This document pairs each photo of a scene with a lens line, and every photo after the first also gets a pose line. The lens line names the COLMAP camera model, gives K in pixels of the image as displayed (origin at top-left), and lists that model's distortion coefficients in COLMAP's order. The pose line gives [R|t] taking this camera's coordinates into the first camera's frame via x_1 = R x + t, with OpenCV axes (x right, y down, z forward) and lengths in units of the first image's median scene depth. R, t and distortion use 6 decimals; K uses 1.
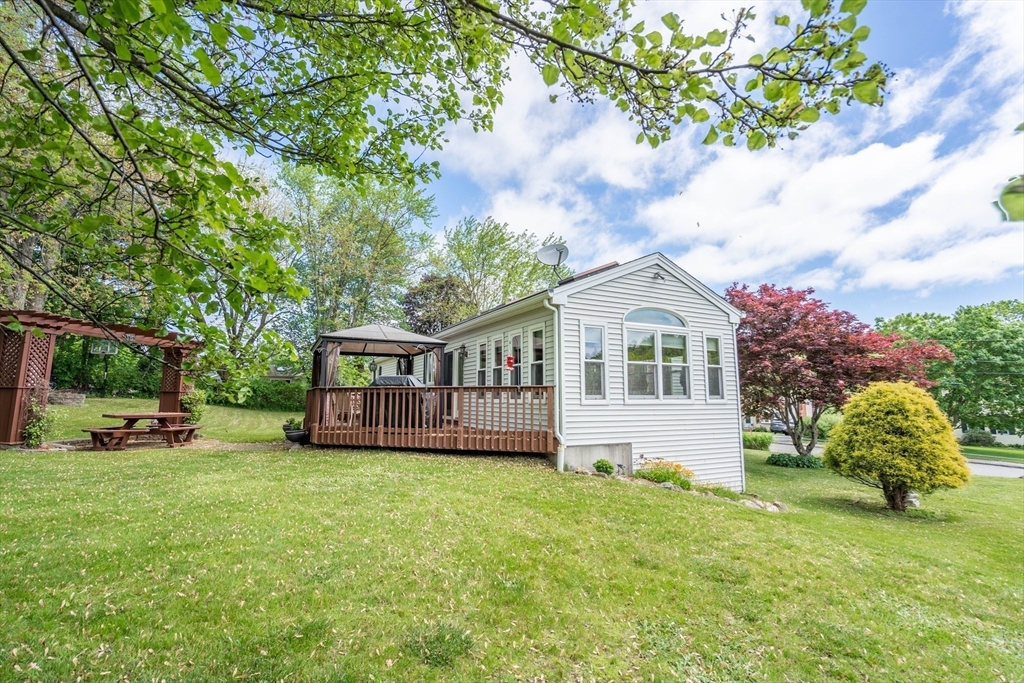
lens RADIAL K [[476.9, 0, 512.0], [0, 476.9, 341.5], [0, 0, 1]] dist [0.002612, 0.000178]
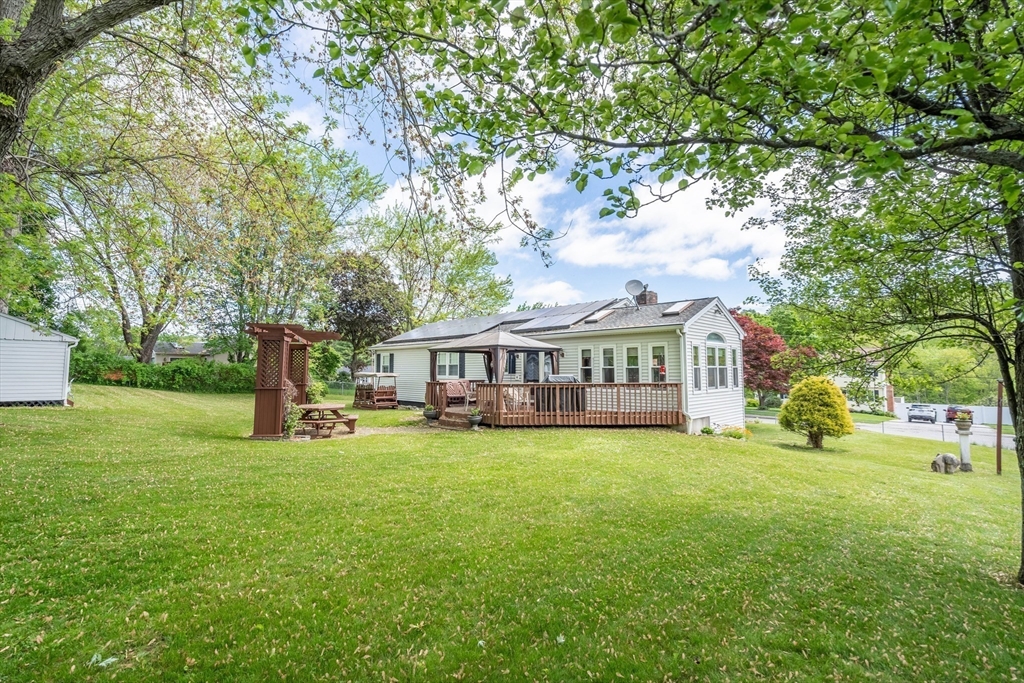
lens RADIAL K [[476.9, 0, 512.0], [0, 476.9, 341.5], [0, 0, 1]] dist [0.002612, 0.000178]
pose [[0.942911, 0.015765, 0.332670, -0.887248], [-0.033919, 0.998231, 0.048835, -0.095256], [-0.331312, -0.057330, 0.941778, -0.287484]]
